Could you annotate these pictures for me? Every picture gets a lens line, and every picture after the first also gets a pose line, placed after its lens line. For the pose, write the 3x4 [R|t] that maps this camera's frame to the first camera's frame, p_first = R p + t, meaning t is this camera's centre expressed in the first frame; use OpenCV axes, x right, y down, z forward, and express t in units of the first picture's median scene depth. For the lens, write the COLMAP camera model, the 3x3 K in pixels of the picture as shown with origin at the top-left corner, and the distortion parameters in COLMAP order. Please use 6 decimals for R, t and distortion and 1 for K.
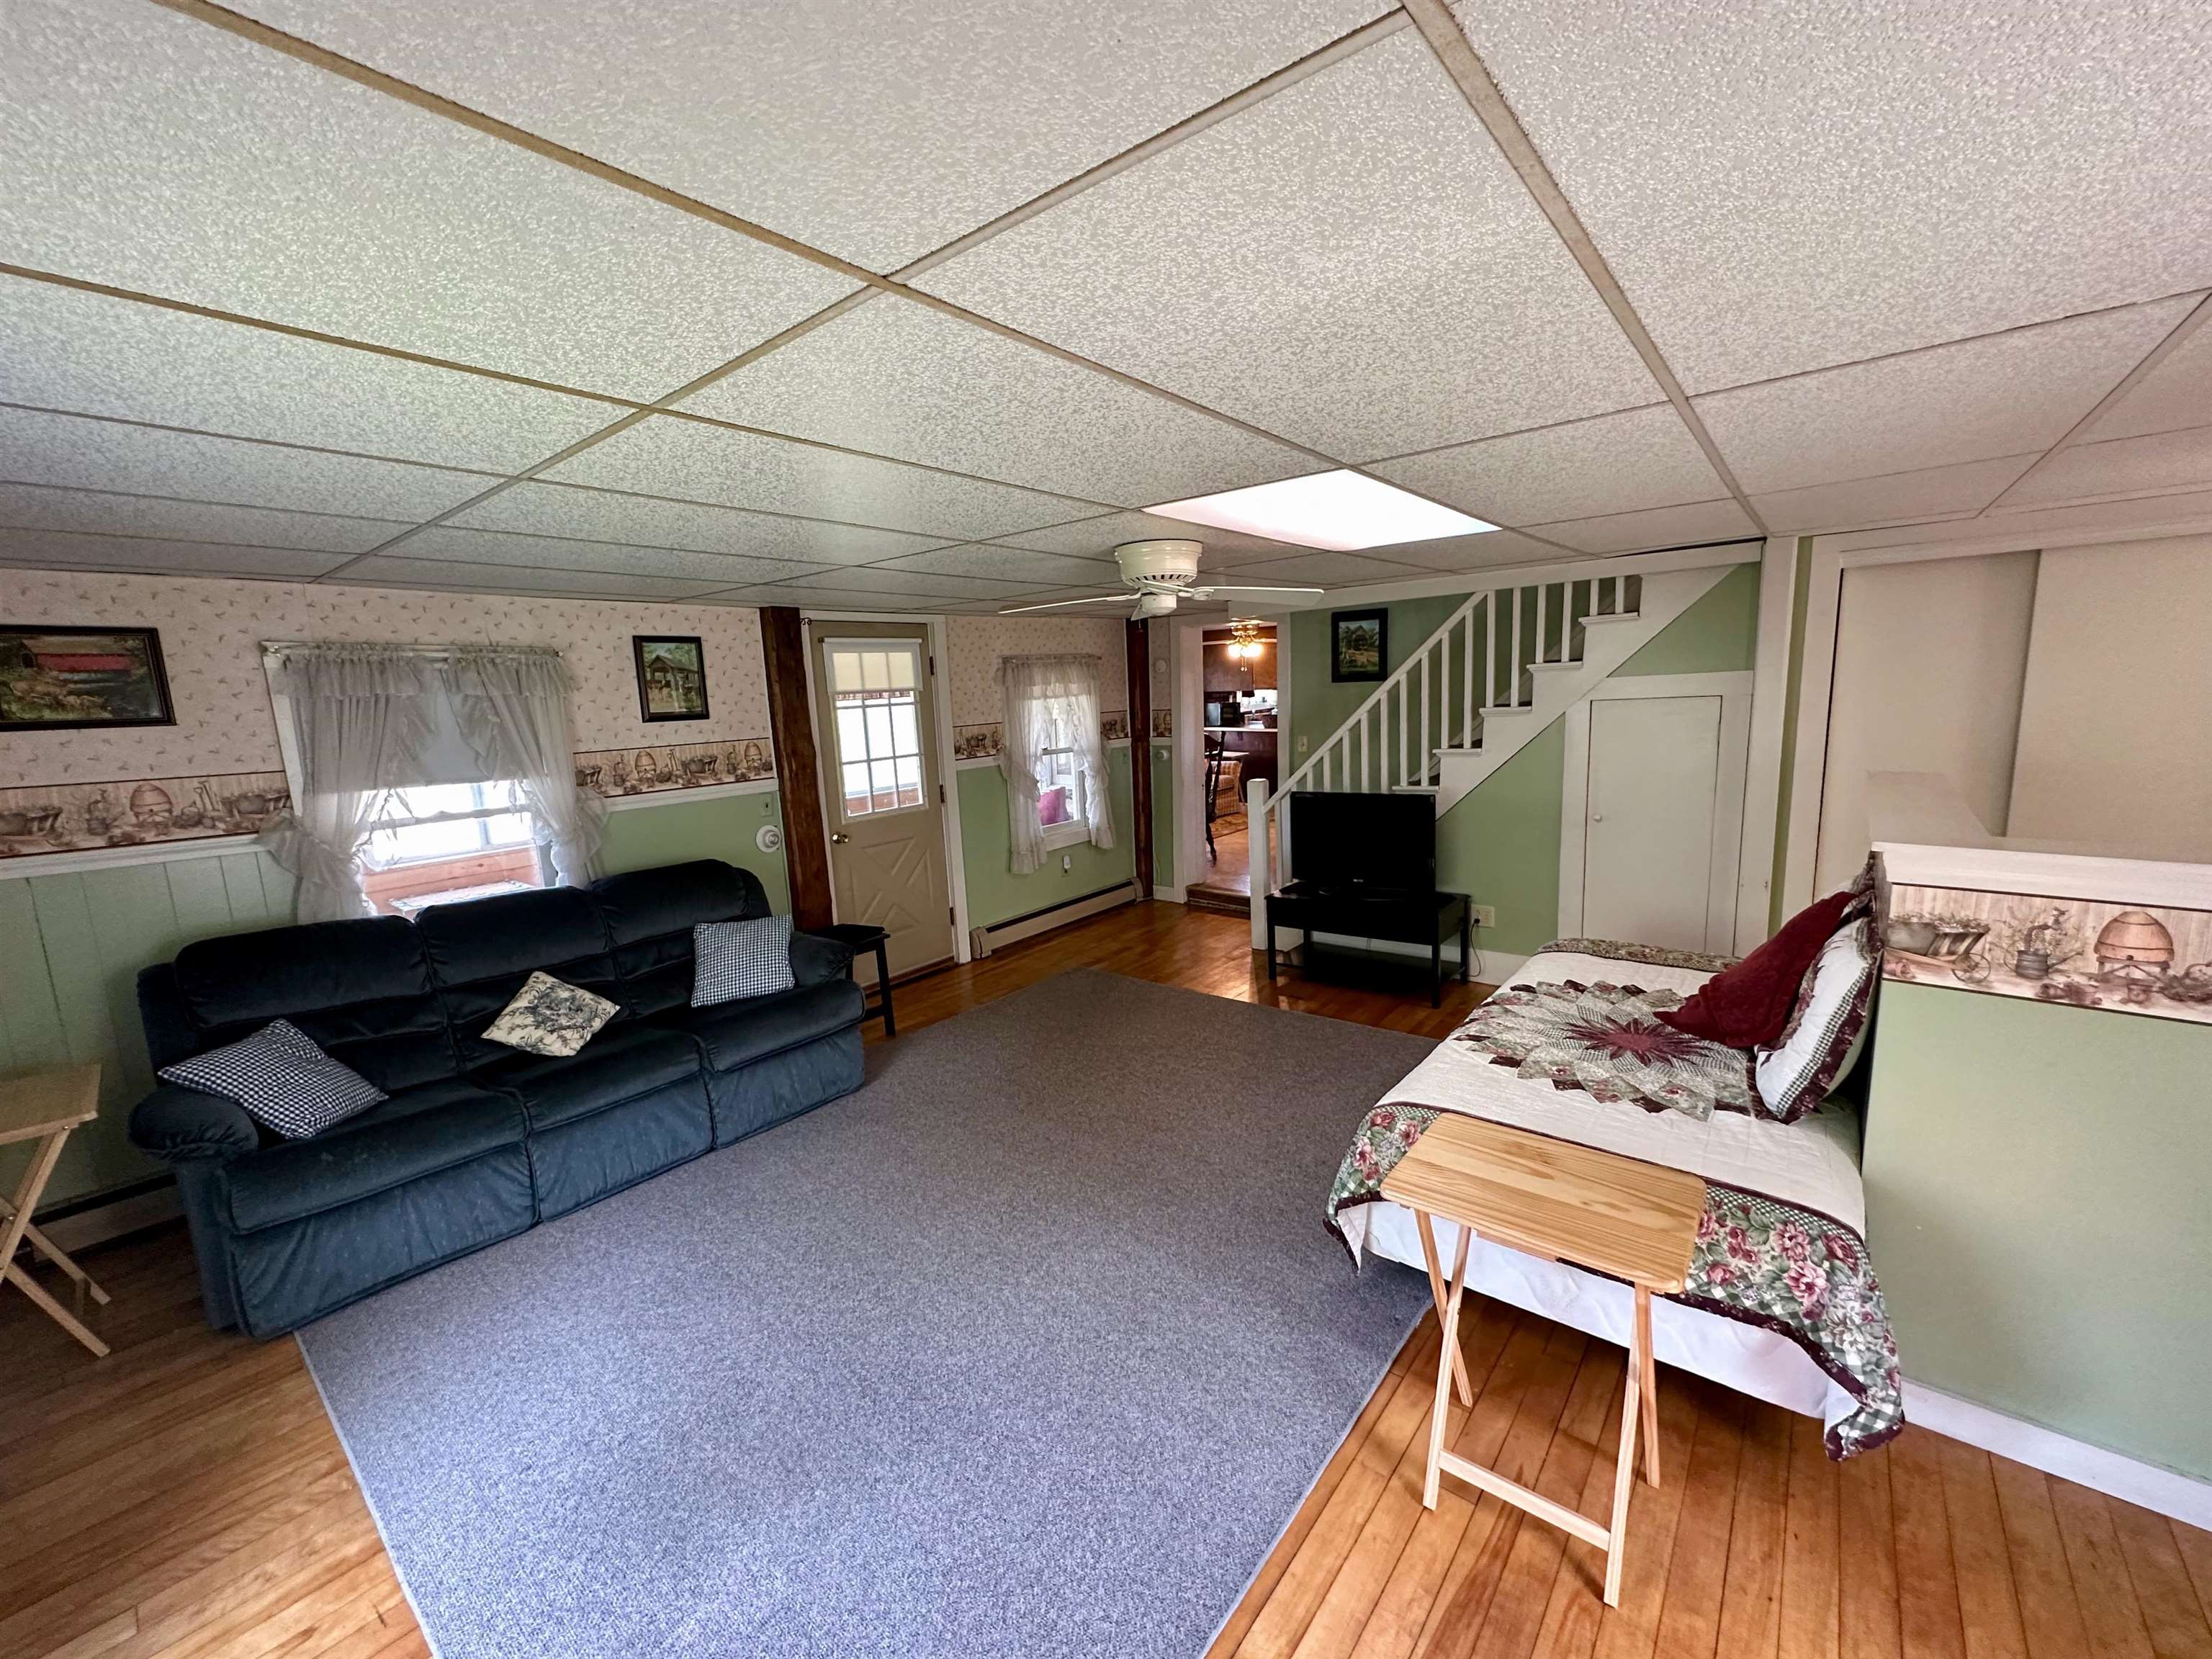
lens RADIAL K [[881.2, 0, 1102.8], [0, 881.2, 826.0], [0, 0, 1]] dist [-0.002881, 0.001090]
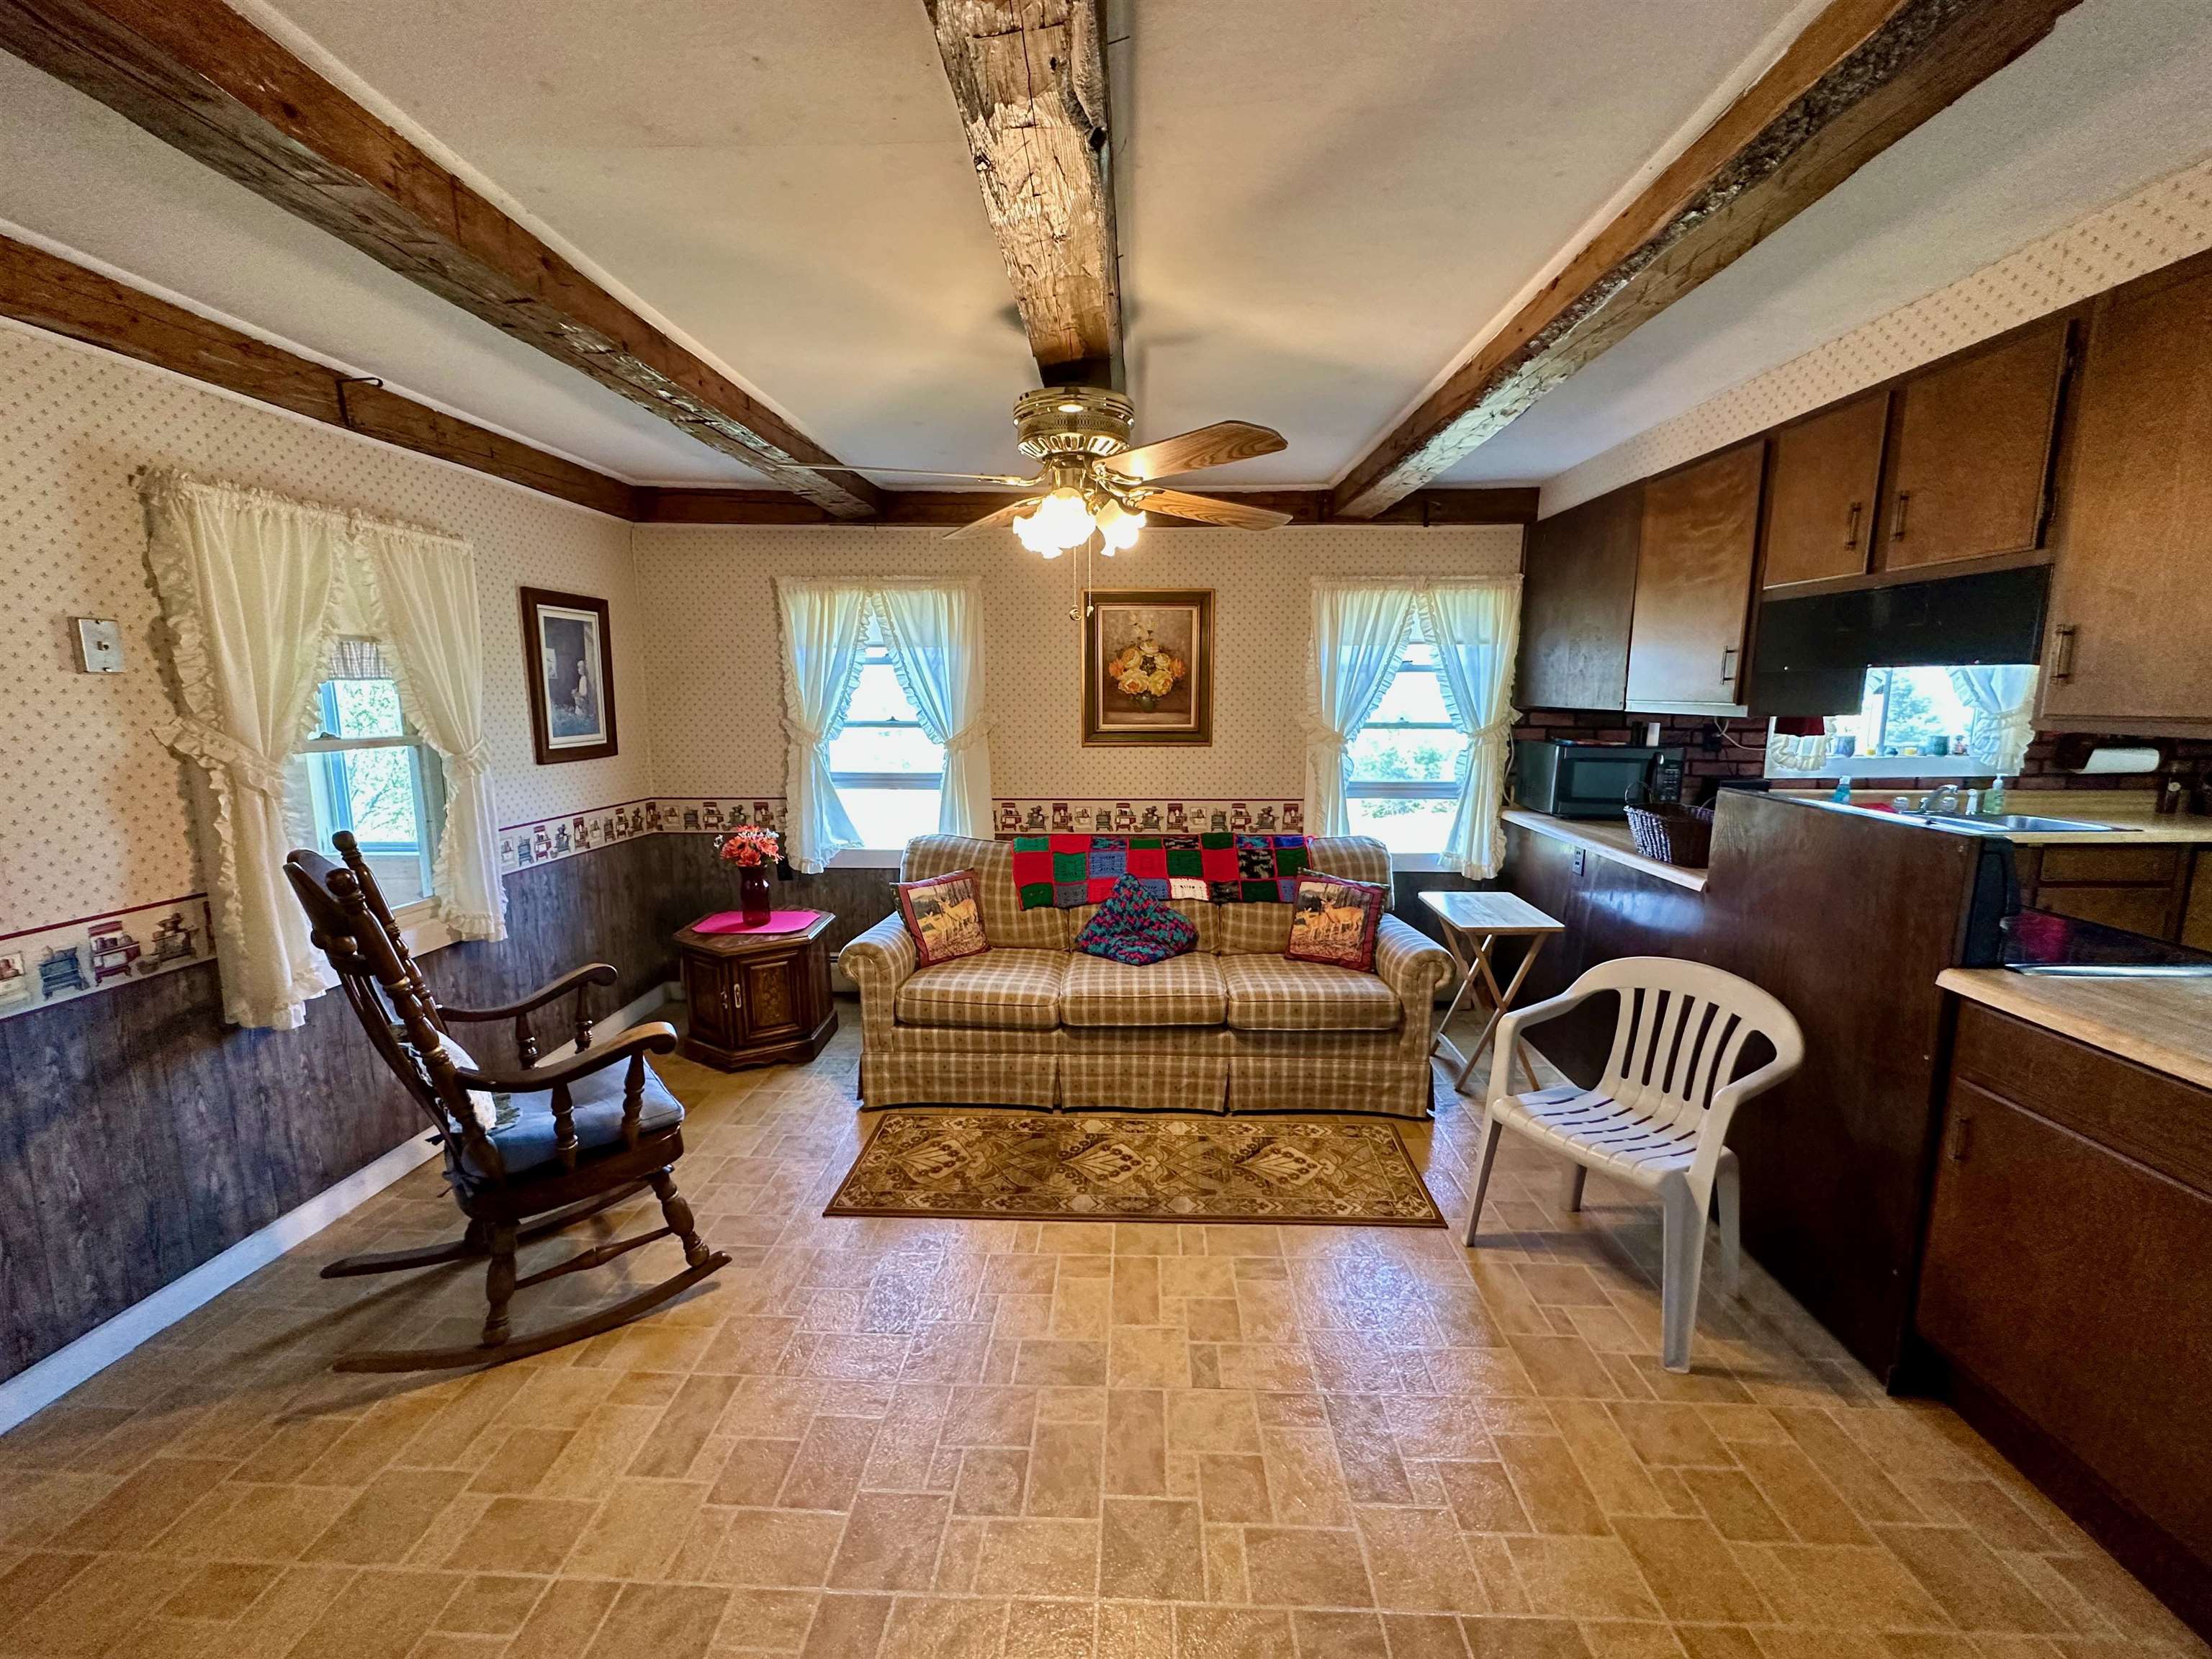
lens RADIAL K [[881.2, 0, 1105.3], [0, 881.2, 830.6], [0, 0, 1]] dist [-0.002881, 0.001090]
pose [[0.610166, 0.164923, -0.774918, 0.753700], [-0.153770, 0.984147, 0.088374, -0.299739], [0.777208, 0.065236, 0.625853, 1.816668]]
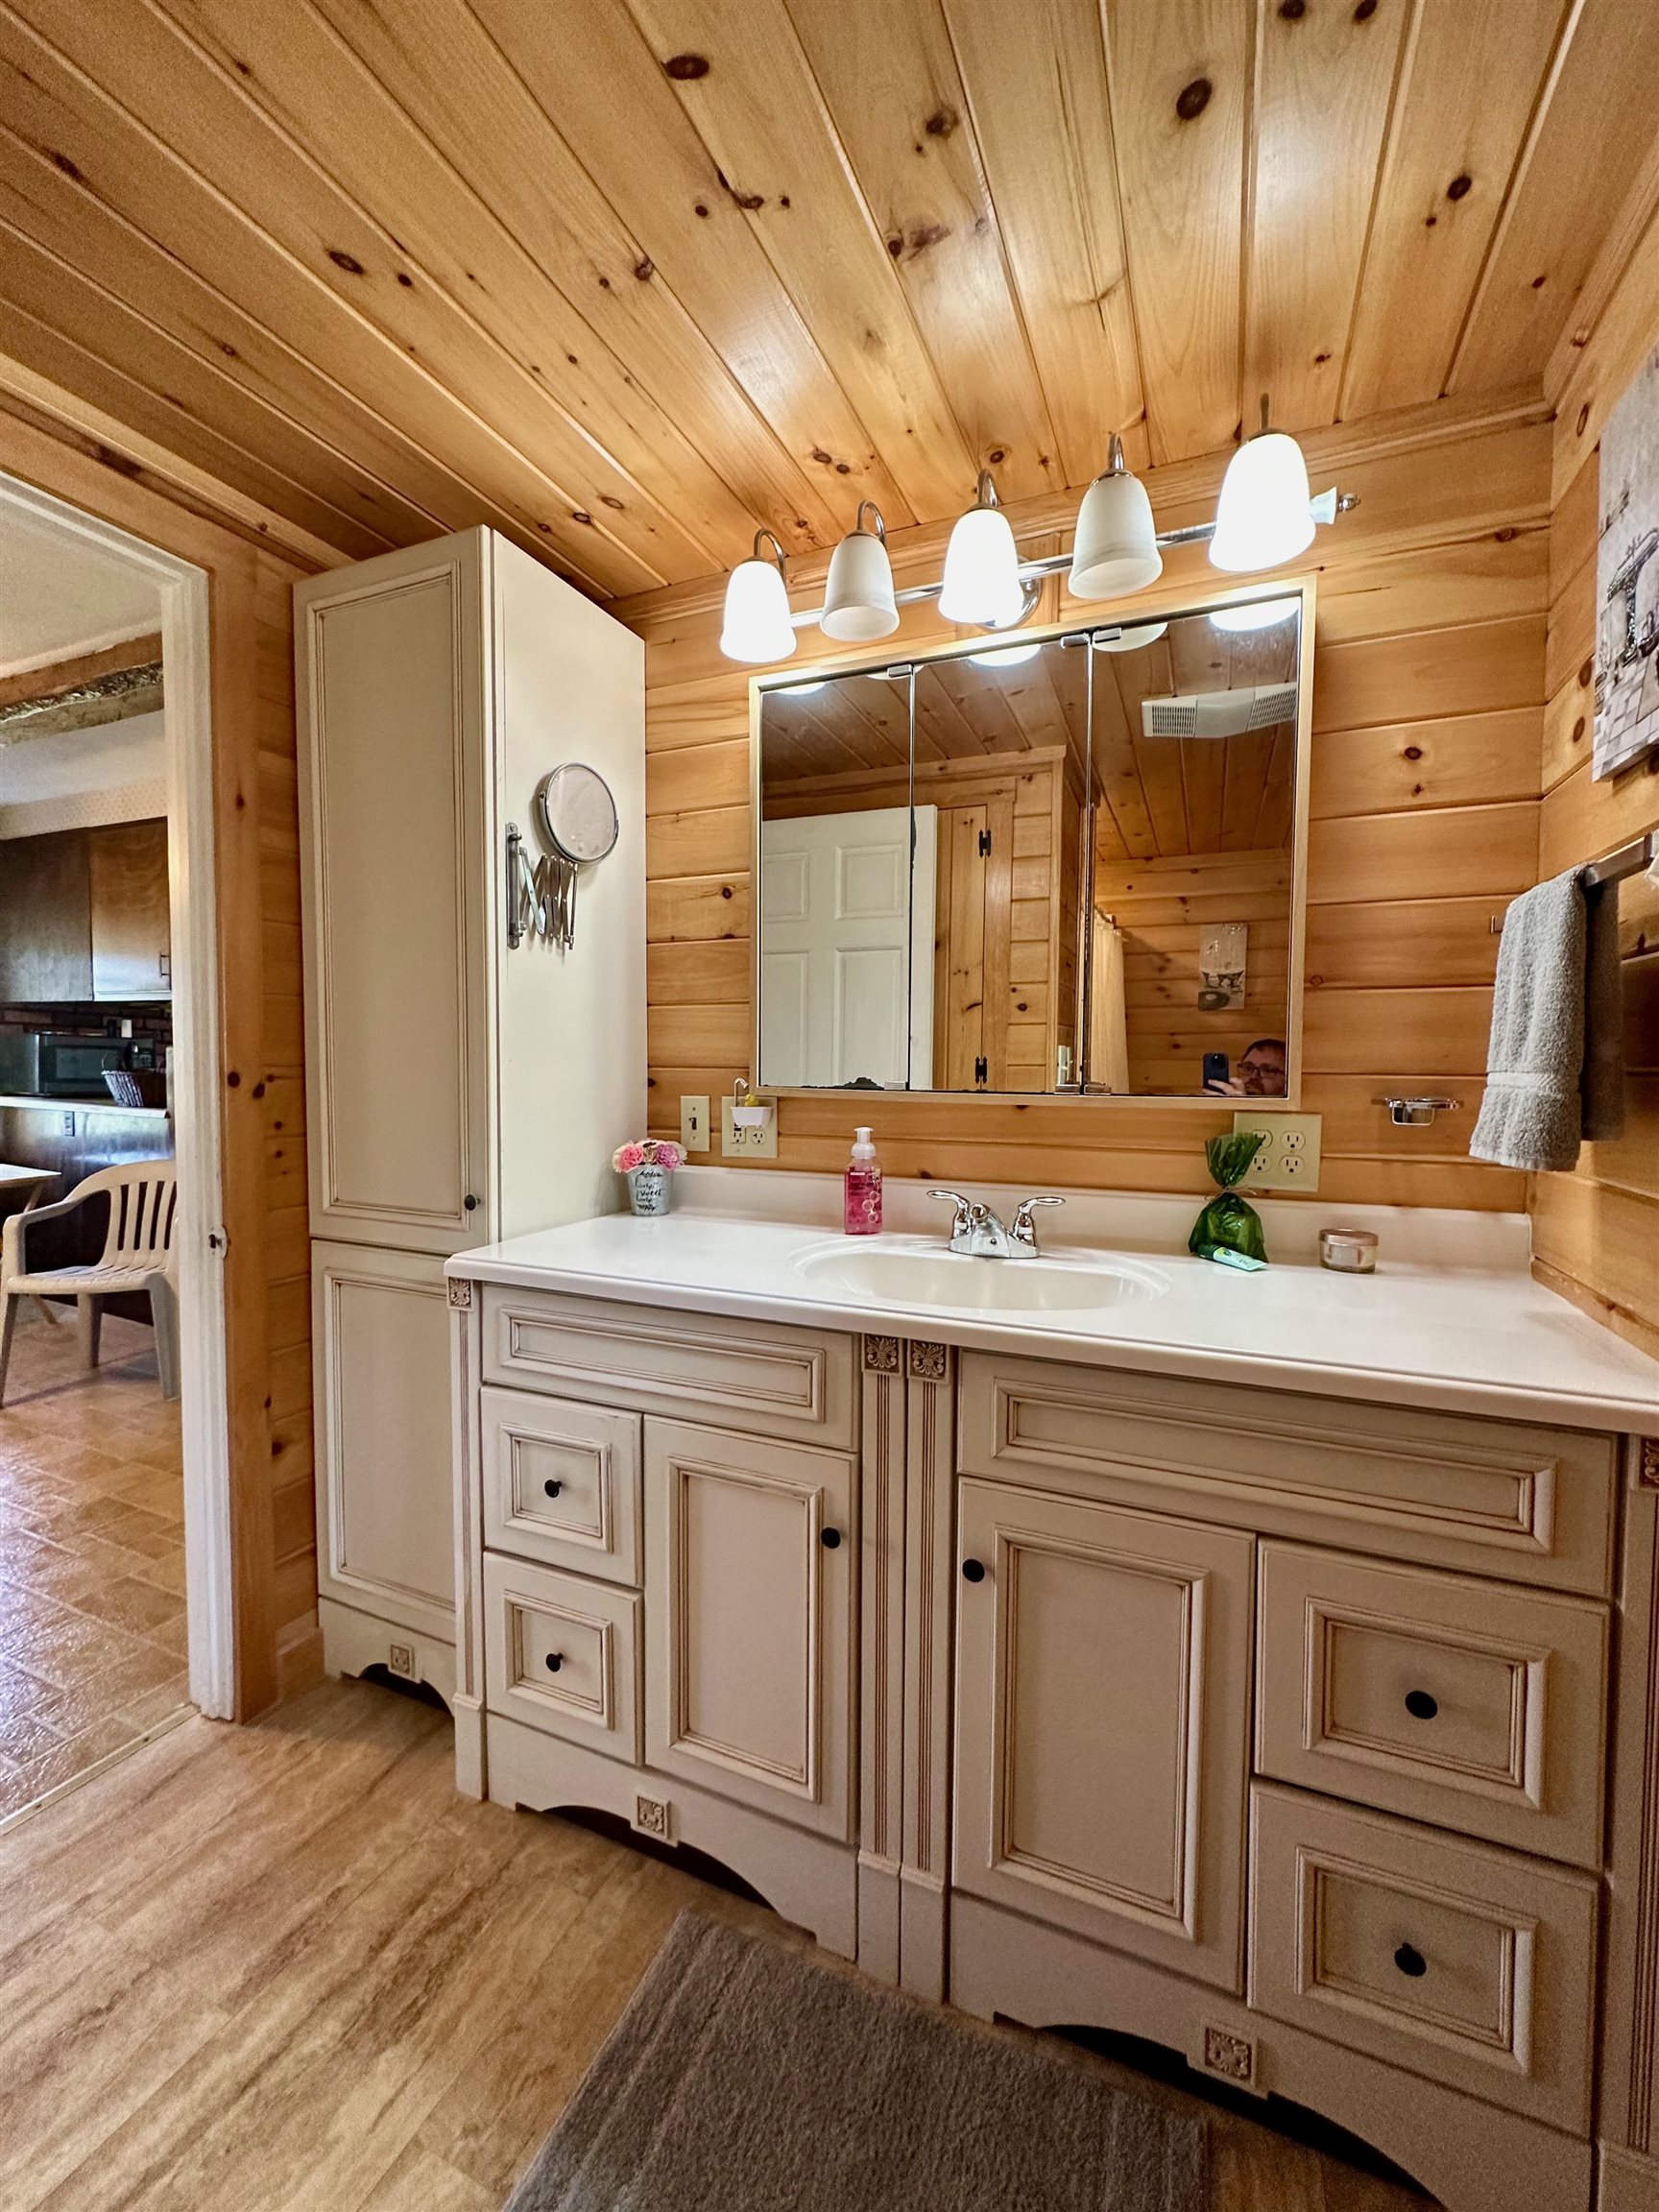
lens RADIAL K [[881.2, 0, 832.2], [0, 881.2, 1096.5], [0, 0, 1]] dist [-0.002881, 0.001090]
pose [[0.957804, 0.036984, 0.285031, 0.926529], [-0.001873, 0.992469, -0.122484, -0.184497], [-0.287415, 0.116782, 0.950660, 1.492215]]
